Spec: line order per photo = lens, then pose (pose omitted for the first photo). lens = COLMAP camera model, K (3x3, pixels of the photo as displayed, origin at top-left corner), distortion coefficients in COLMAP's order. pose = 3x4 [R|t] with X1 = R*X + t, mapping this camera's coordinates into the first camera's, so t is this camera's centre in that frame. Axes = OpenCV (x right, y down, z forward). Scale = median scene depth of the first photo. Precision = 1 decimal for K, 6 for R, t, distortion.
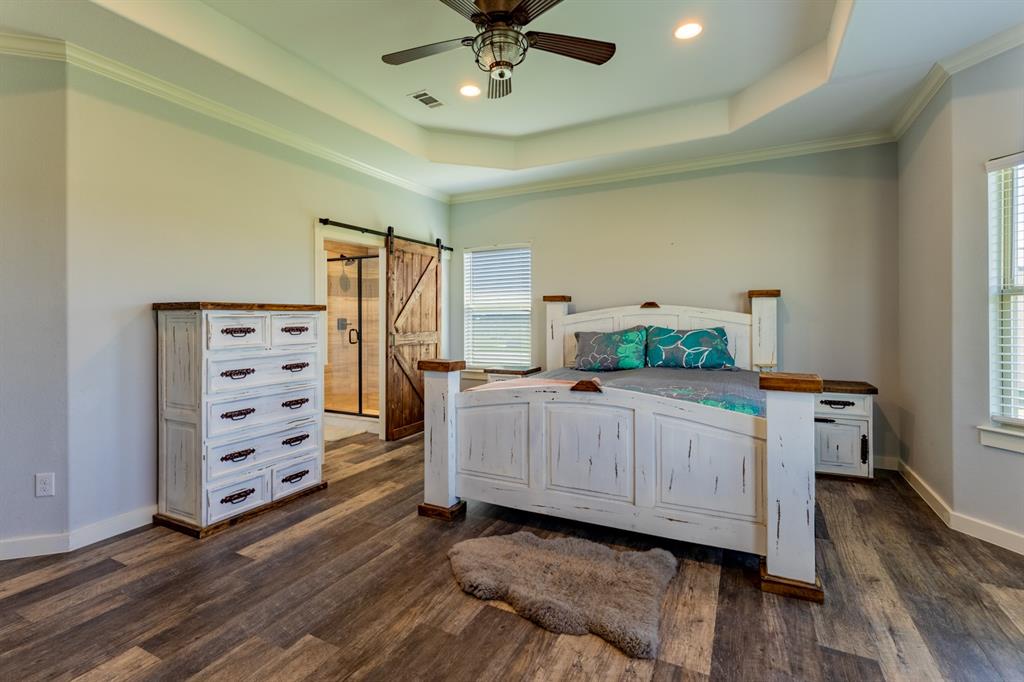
lens RADIAL K [[469.3, 0, 514.3], [0, 469.3, 319.2], [0, 0, 1]] dist [0.001822, 0.001720]
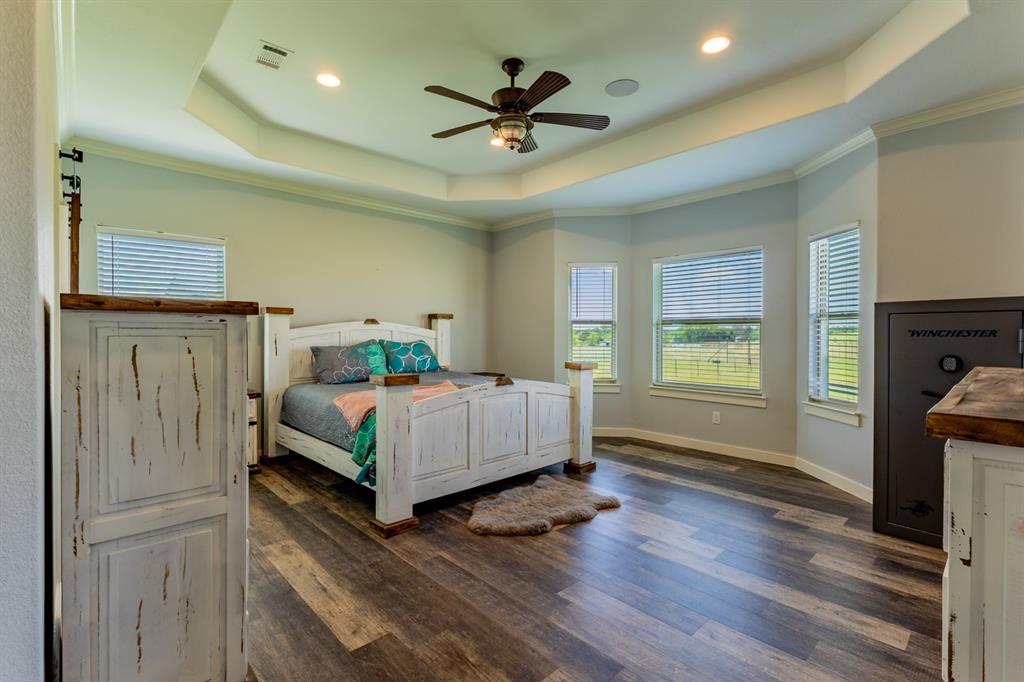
lens RADIAL K [[469.3, 0, 510.8], [0, 469.3, 337.5], [0, 0, 1]] dist [0.001822, 0.001720]
pose [[0.344260, -0.002626, 0.938871, -0.990673], [-0.001988, 0.999992, 0.003526, 0.005984], [-0.938872, -0.003081, 0.344252, 0.430854]]
